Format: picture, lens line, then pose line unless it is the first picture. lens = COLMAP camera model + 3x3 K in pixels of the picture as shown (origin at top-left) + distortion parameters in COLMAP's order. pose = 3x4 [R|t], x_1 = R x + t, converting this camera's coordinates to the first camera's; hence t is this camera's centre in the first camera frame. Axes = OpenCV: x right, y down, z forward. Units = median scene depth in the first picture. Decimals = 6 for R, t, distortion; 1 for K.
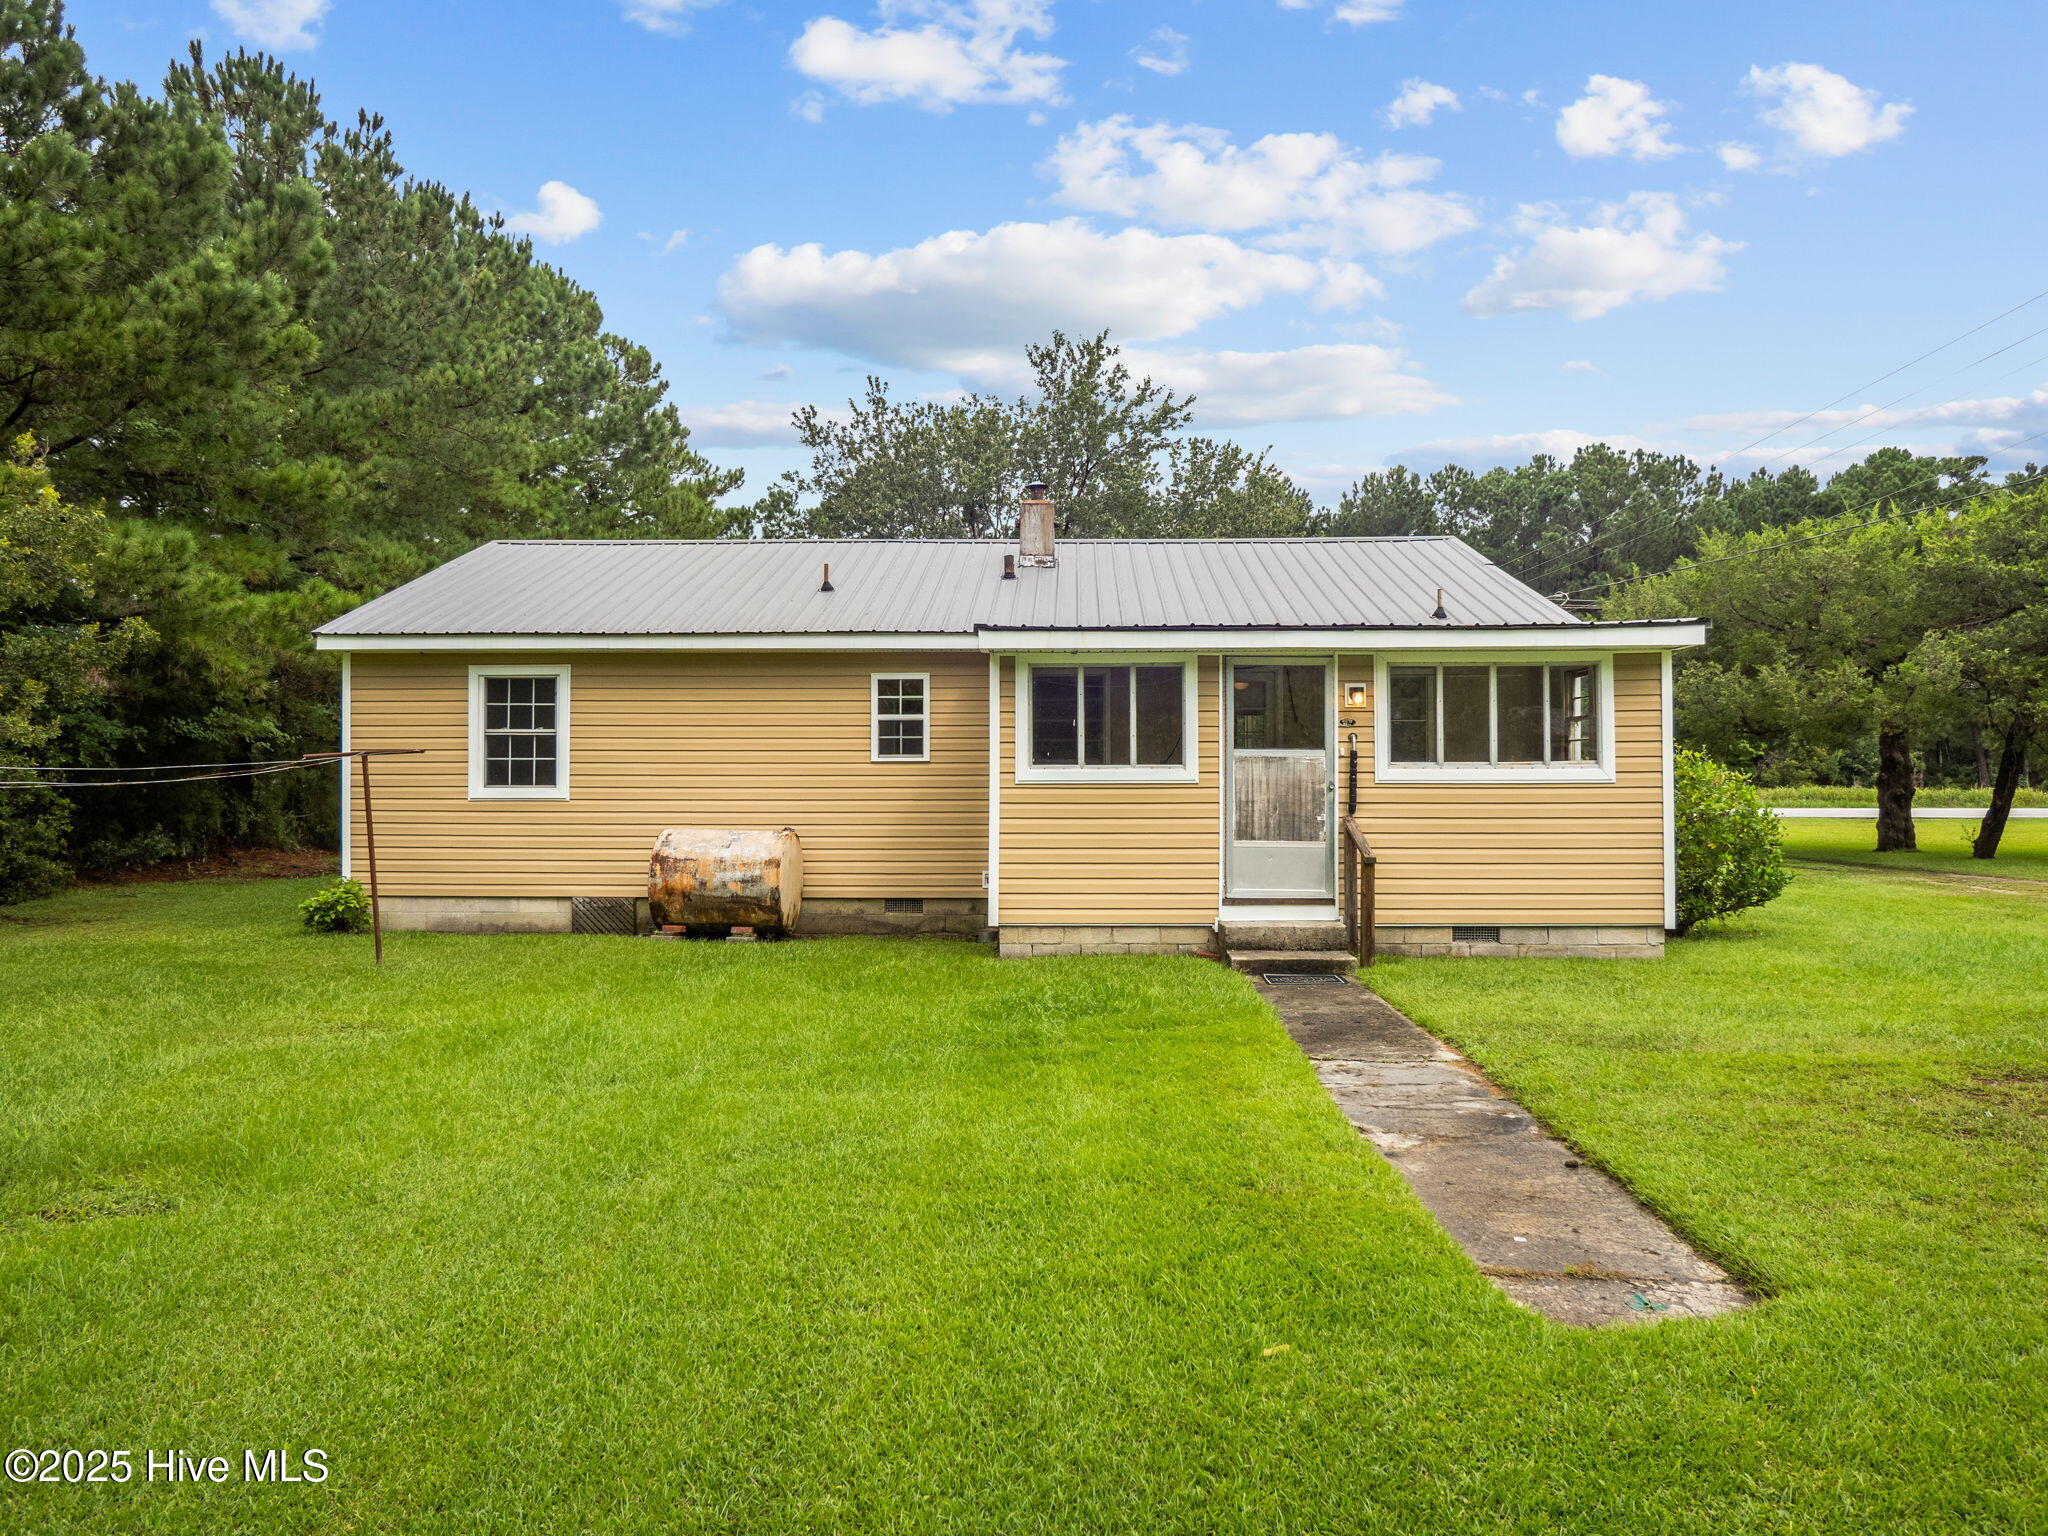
lens RADIAL K [[1281.9, 0, 1030.4], [0, 1281.9, 742.4], [0, 0, 1]] dist [0.003646, -0.000589]
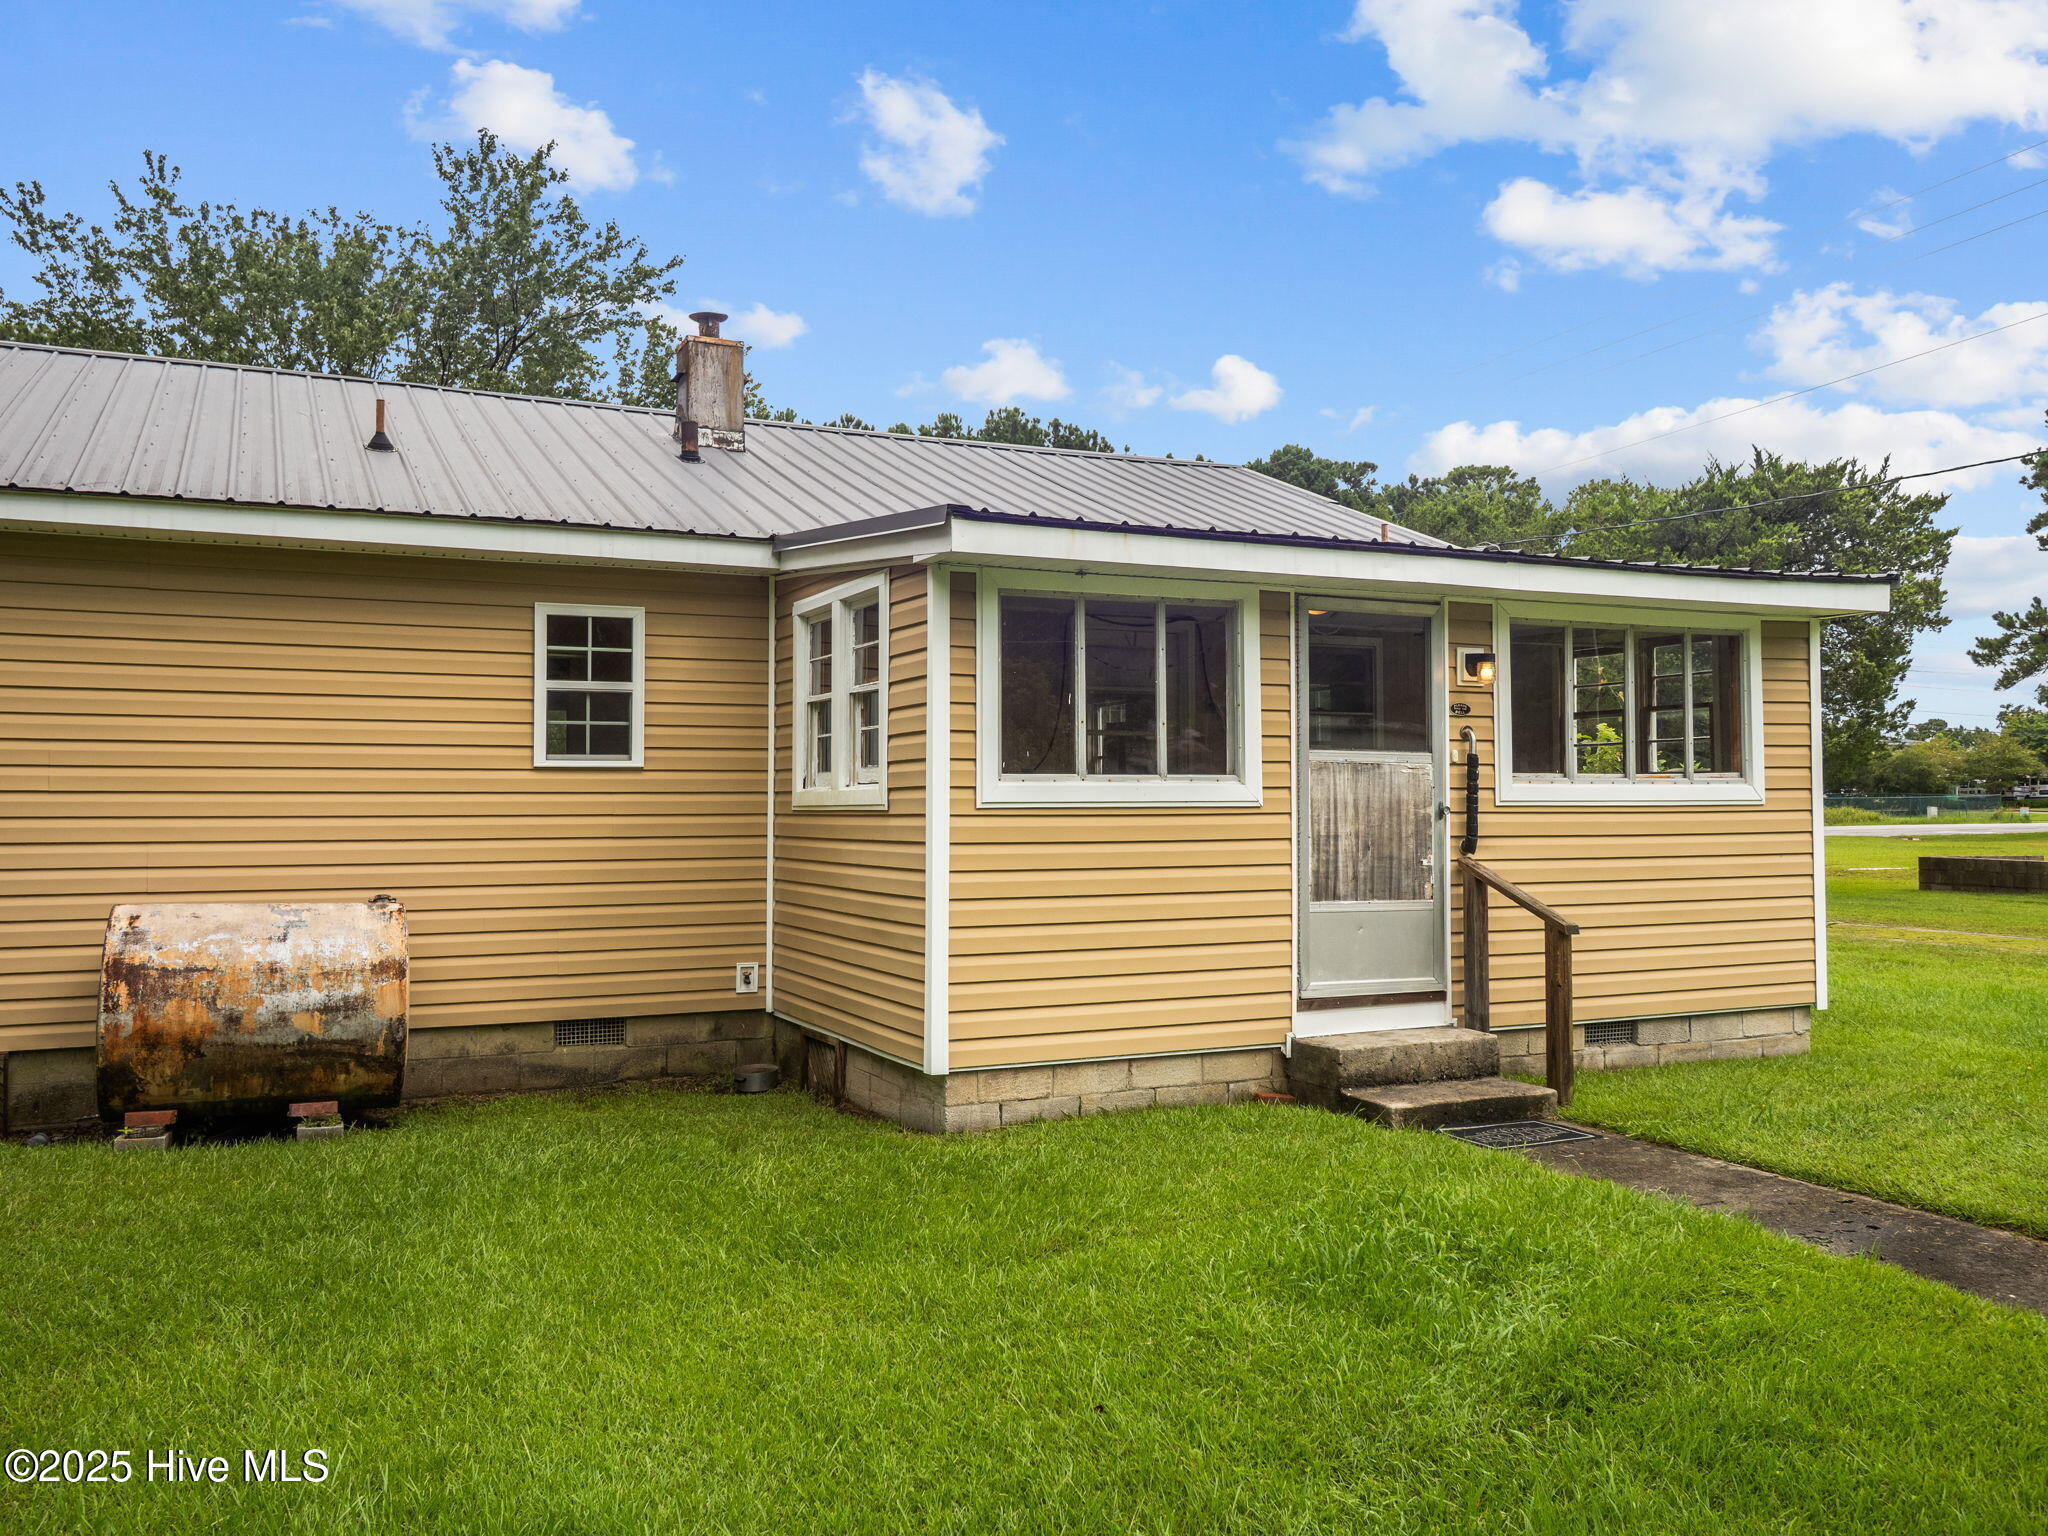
lens RADIAL K [[1619.5, 0, 1028.1], [0, 1619.5, 746.1], [0, 0, 1]] dist [0.003956, 0.019385]
pose [[0.899975, 0.013901, 0.435719, -0.236526], [-0.012099, 0.999903, -0.006910, 0.008471], [-0.435773, 0.000947, 0.900056, 0.304831]]
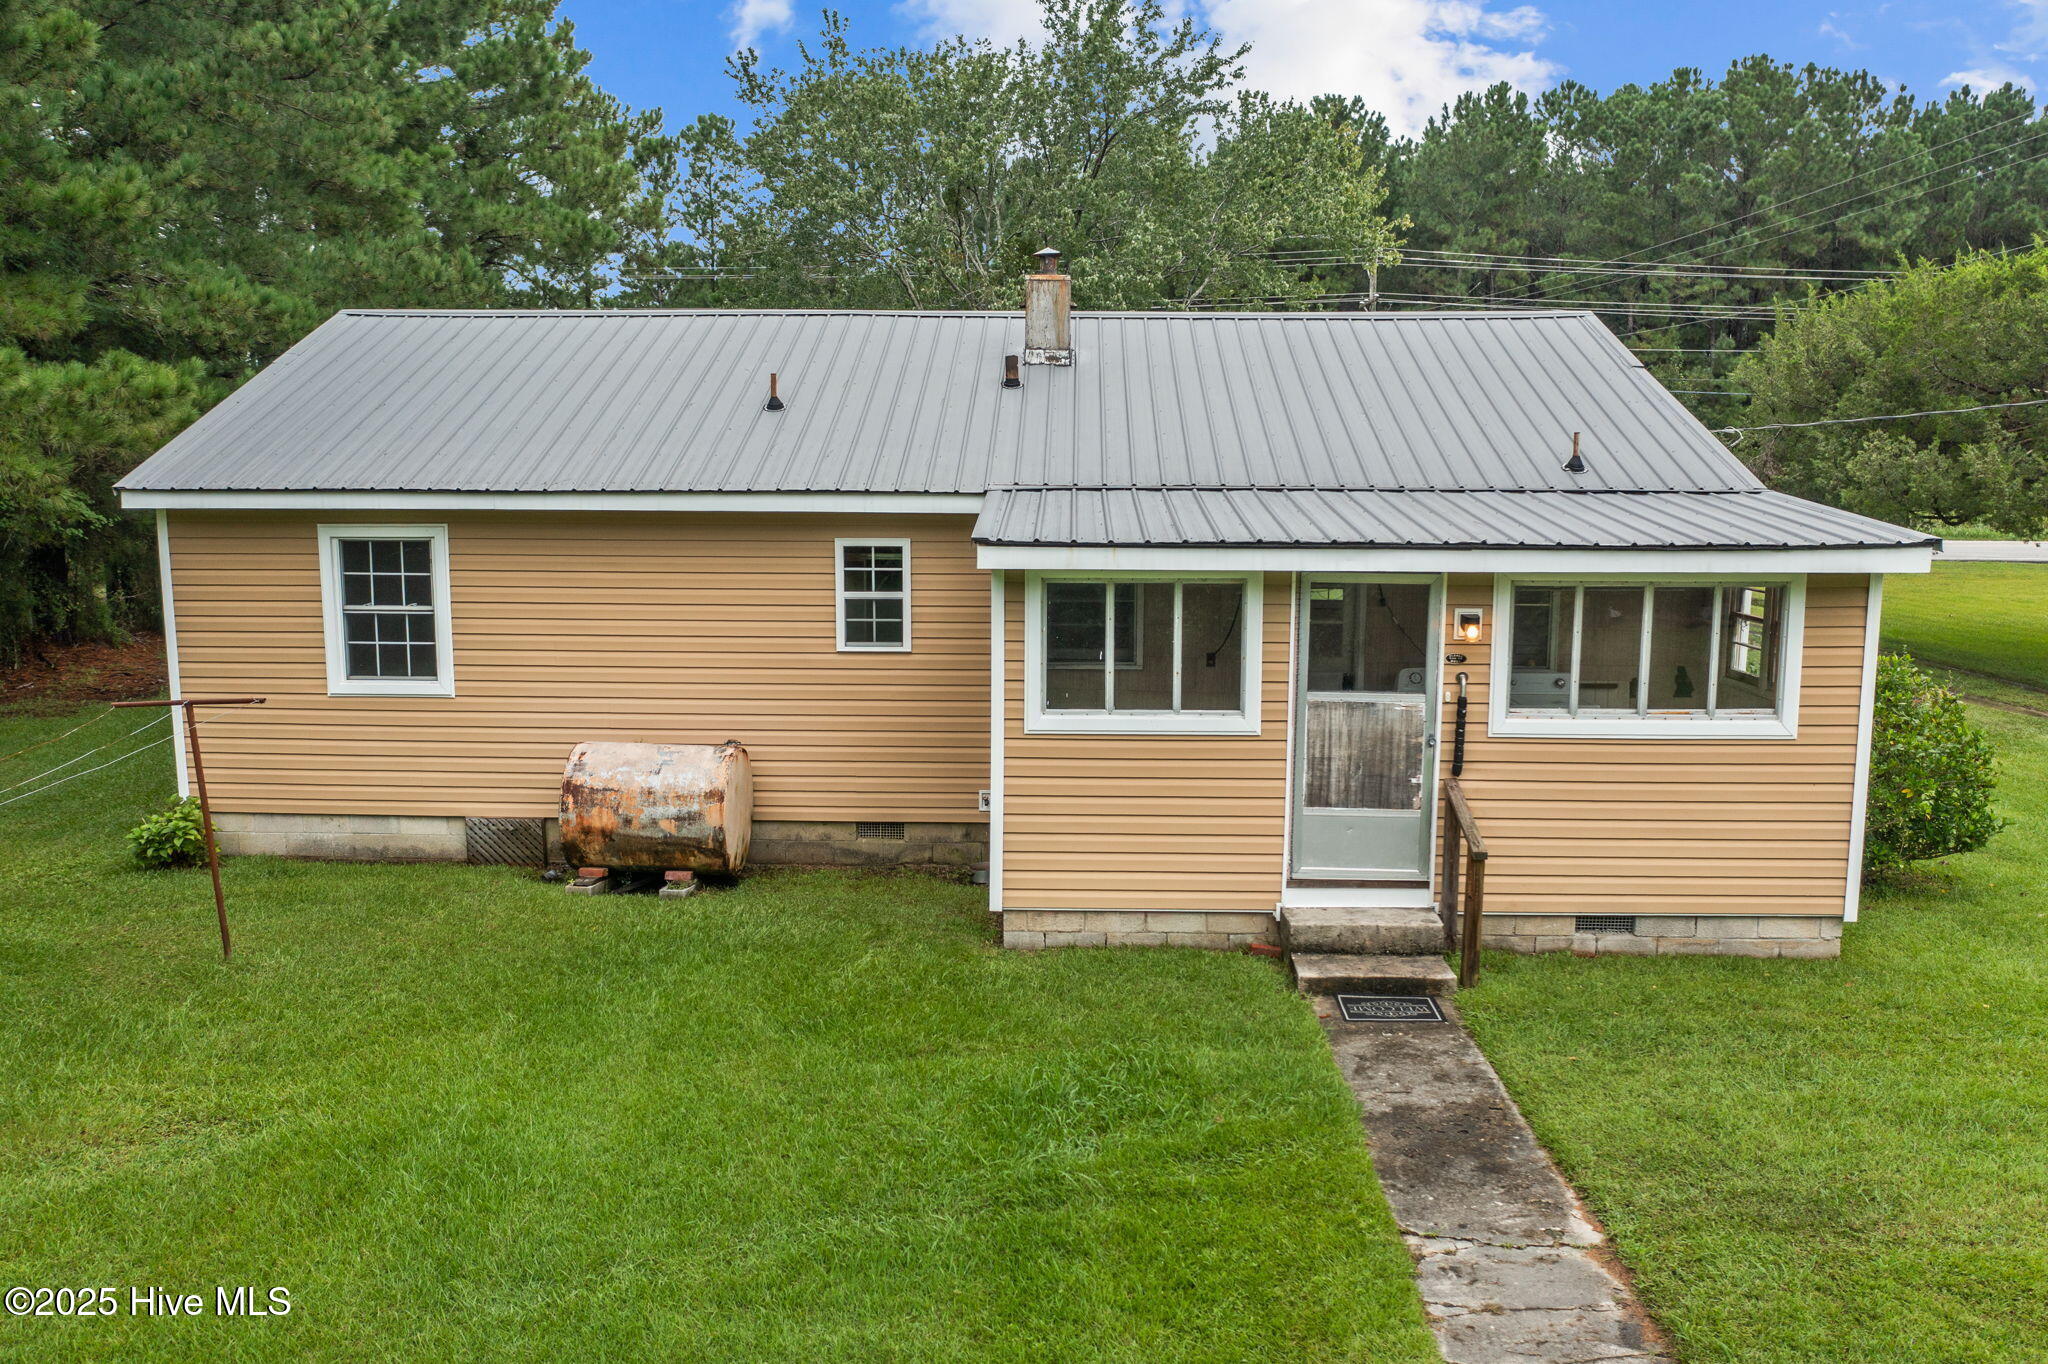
lens RADIAL K [[1566.9, 0, 1014.3], [0, 1566.9, 678.5], [0, 0, 1]] dist [-0.015827, 0.008545]
pose [[0.999963, 0.005929, -0.006198, -0.009894], [-0.004861, 0.987109, 0.159976, -0.123990], [0.007067, -0.159940, 0.987101, 0.056128]]
